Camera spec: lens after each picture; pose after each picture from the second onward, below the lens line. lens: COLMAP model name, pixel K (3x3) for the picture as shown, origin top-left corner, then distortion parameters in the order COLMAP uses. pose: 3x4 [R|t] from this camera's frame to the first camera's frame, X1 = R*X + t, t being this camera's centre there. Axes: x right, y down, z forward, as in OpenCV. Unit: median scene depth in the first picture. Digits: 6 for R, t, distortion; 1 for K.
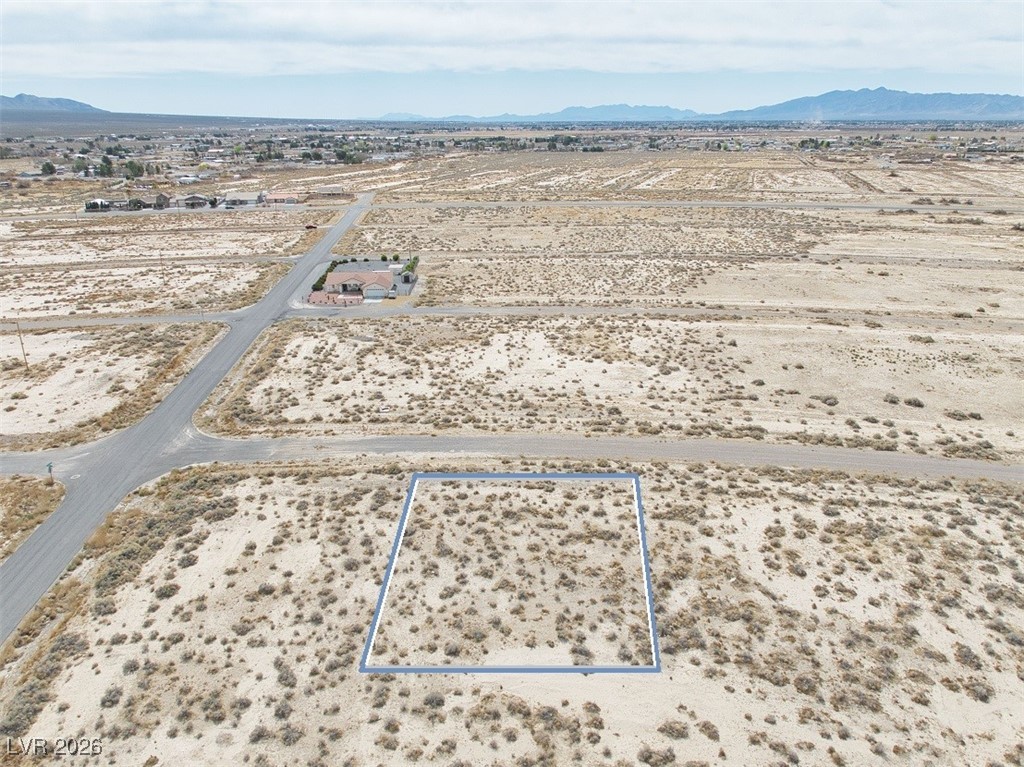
lens RADIAL K [[726.0, 0, 513.8], [0, 726.0, 383.0], [0, 0, 1]] dist [0.021612, -0.044253]
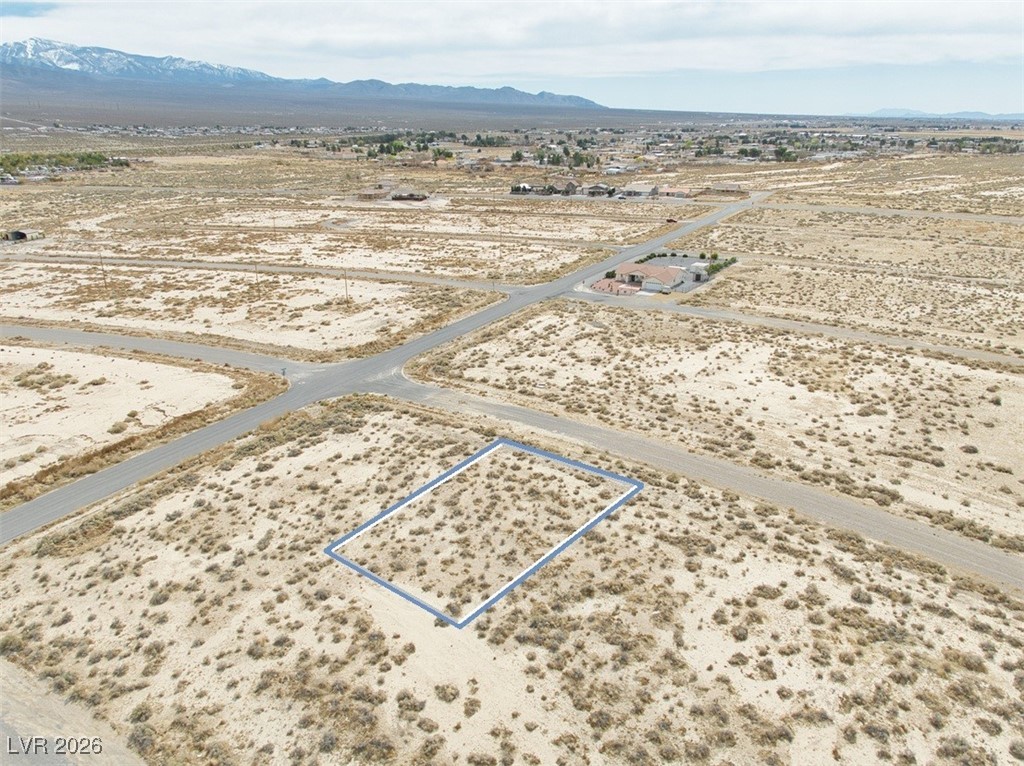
lens RADIAL K [[726.0, 0, 513.8], [0, 726.0, 382.5], [0, 0, 1]] dist [0.021612, -0.044253]
pose [[0.823762, 0.197176, -0.531543, 0.514429], [-0.194662, 0.978943, 0.061461, -0.037235], [0.532469, 0.052842, 0.844798, 0.079621]]
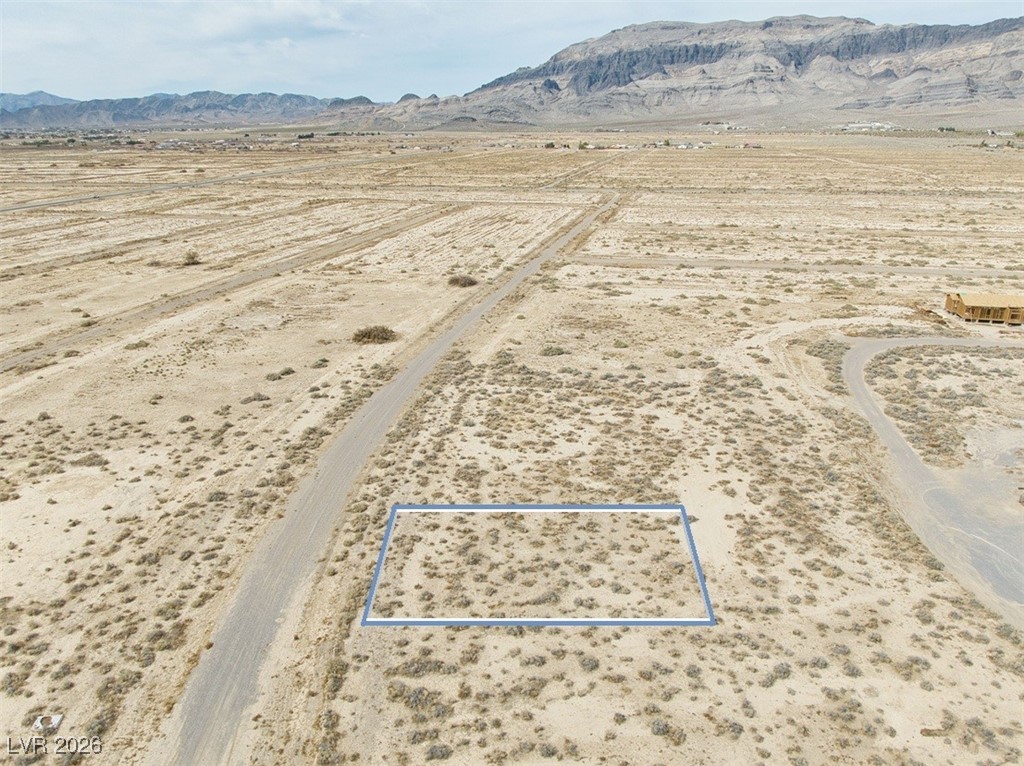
lens RADIAL K [[726.0, 0, 513.8], [0, 726.0, 382.5], [0, 0, 1]] dist [0.021612, -0.044253]
pose [[-0.054305, -0.331603, 0.941855, -0.813705], [0.346887, 0.878234, 0.329204, -0.305526], [-0.936334, 0.344594, 0.067336, 0.830713]]
